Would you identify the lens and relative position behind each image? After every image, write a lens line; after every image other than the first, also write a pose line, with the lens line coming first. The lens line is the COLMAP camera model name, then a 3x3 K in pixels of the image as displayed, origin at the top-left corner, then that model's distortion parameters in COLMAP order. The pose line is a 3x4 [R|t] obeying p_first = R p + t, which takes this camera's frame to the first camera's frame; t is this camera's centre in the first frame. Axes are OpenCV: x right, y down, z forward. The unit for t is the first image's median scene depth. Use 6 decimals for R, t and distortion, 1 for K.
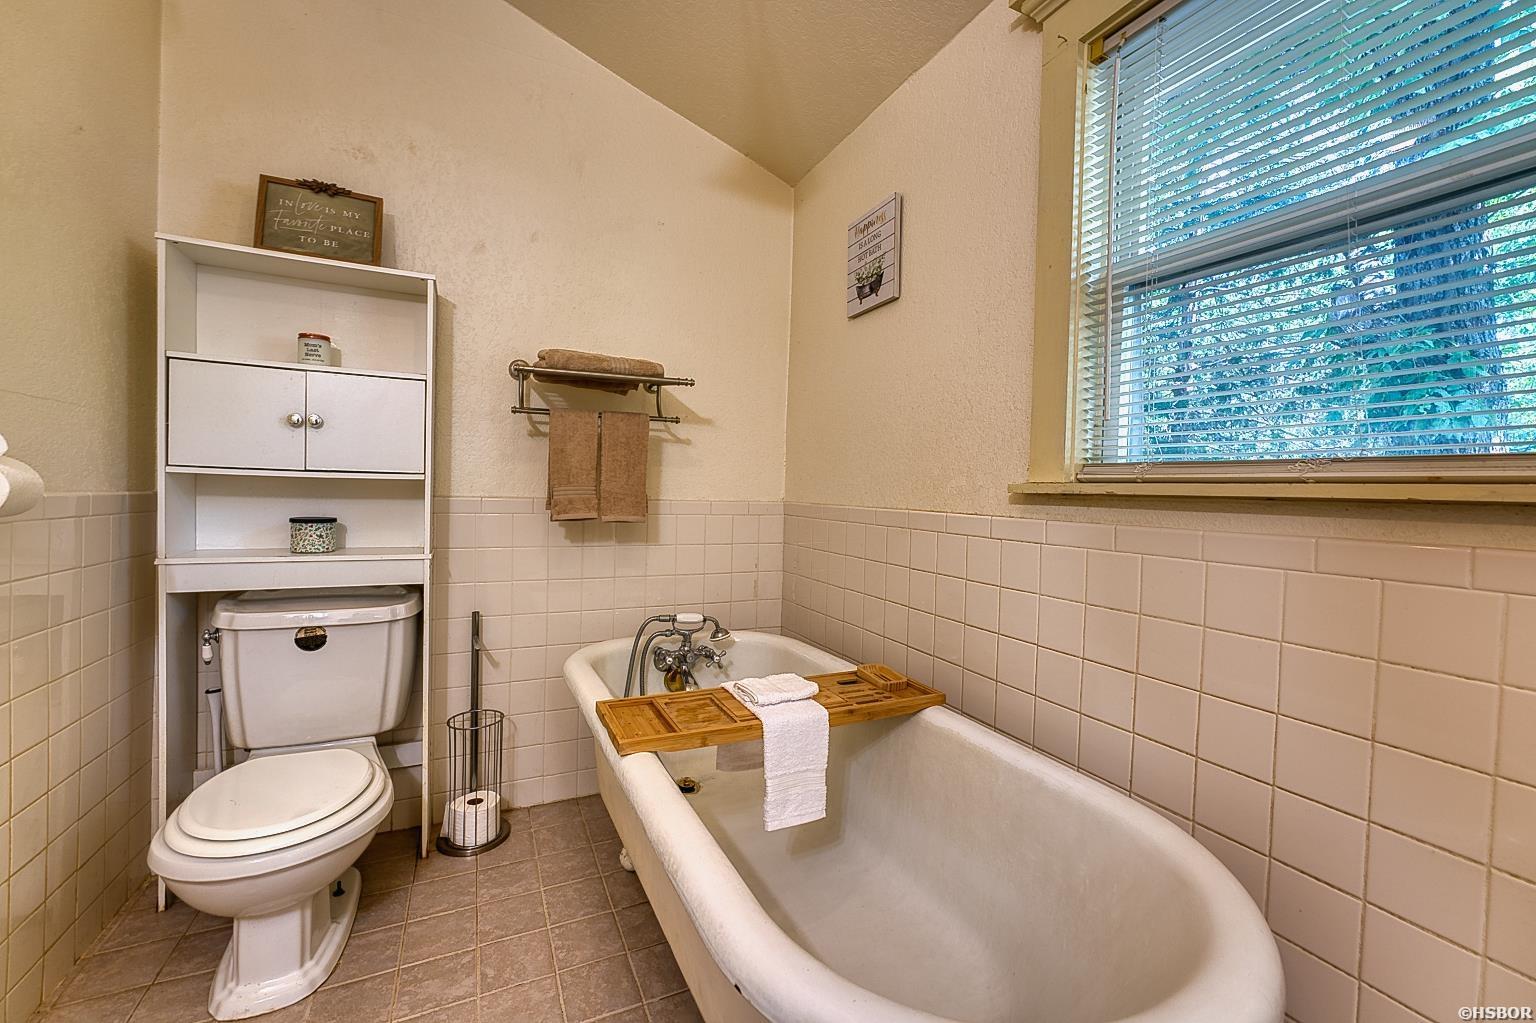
lens RADIAL K [[619.8, 0, 762.9], [0, 619.8, 505.4], [0, 0, 1]] dist [-0.000573, -0.000235]
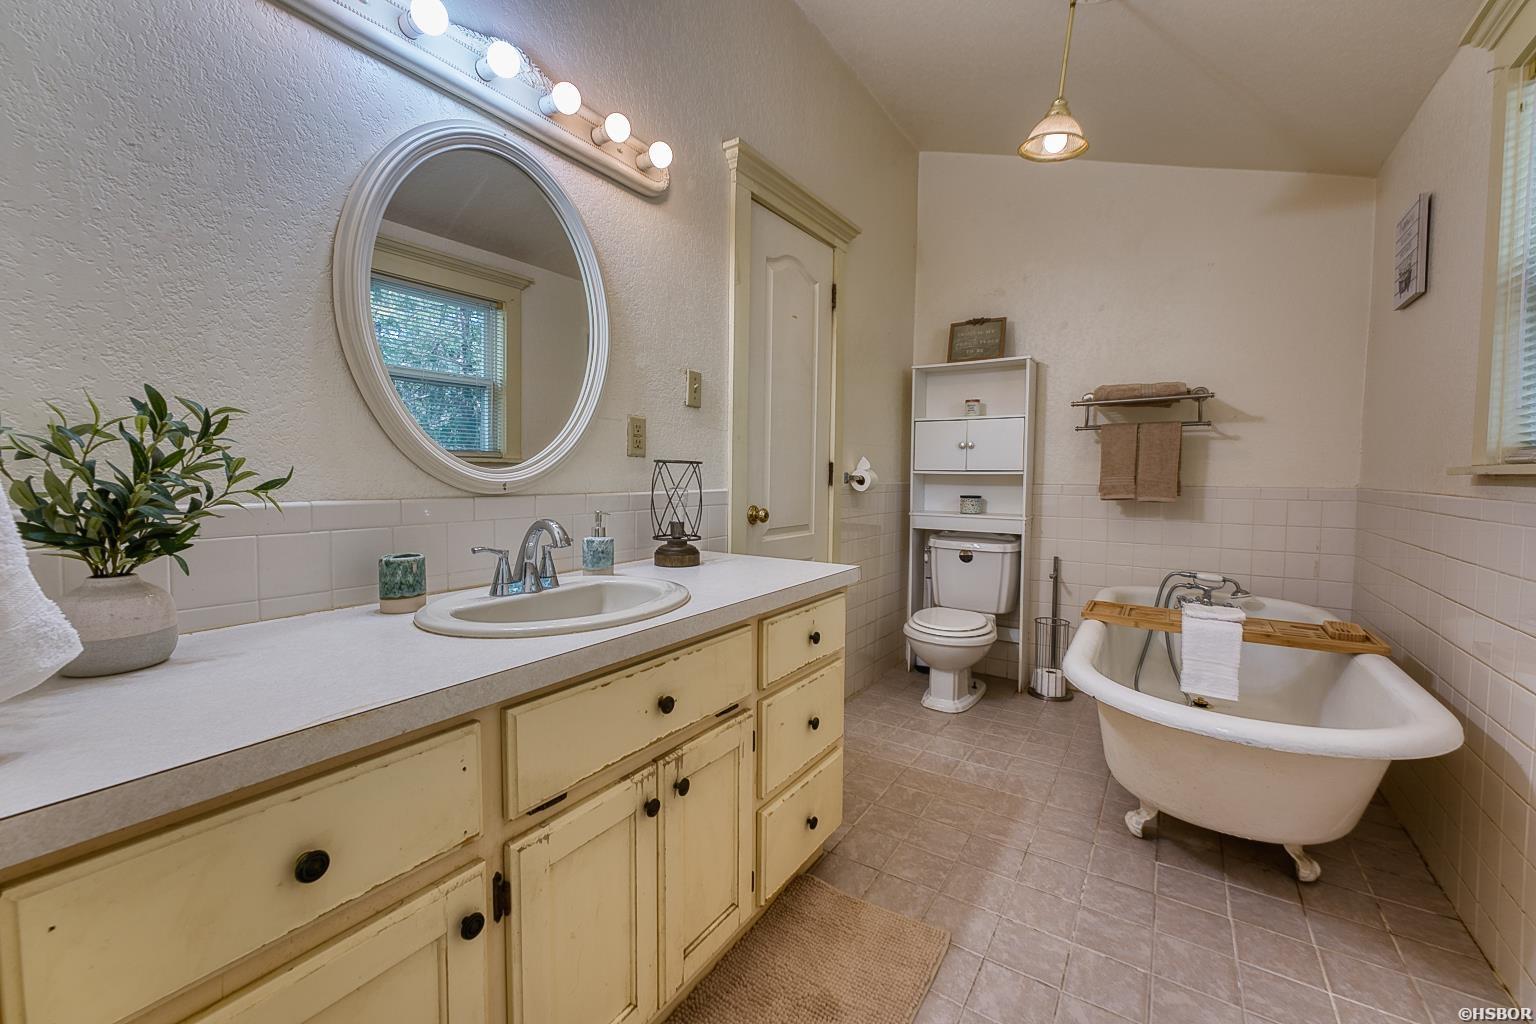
lens RADIAL K [[619.8, 0, 762.9], [0, 619.8, 505.9], [0, 0, 1]] dist [-0.000573, -0.000235]
pose [[0.517301, 0.022500, -0.855508, 0.562589], [-0.014290, 0.999742, 0.017653, 0.026829], [0.855684, 0.003094, 0.517489, -0.521122]]
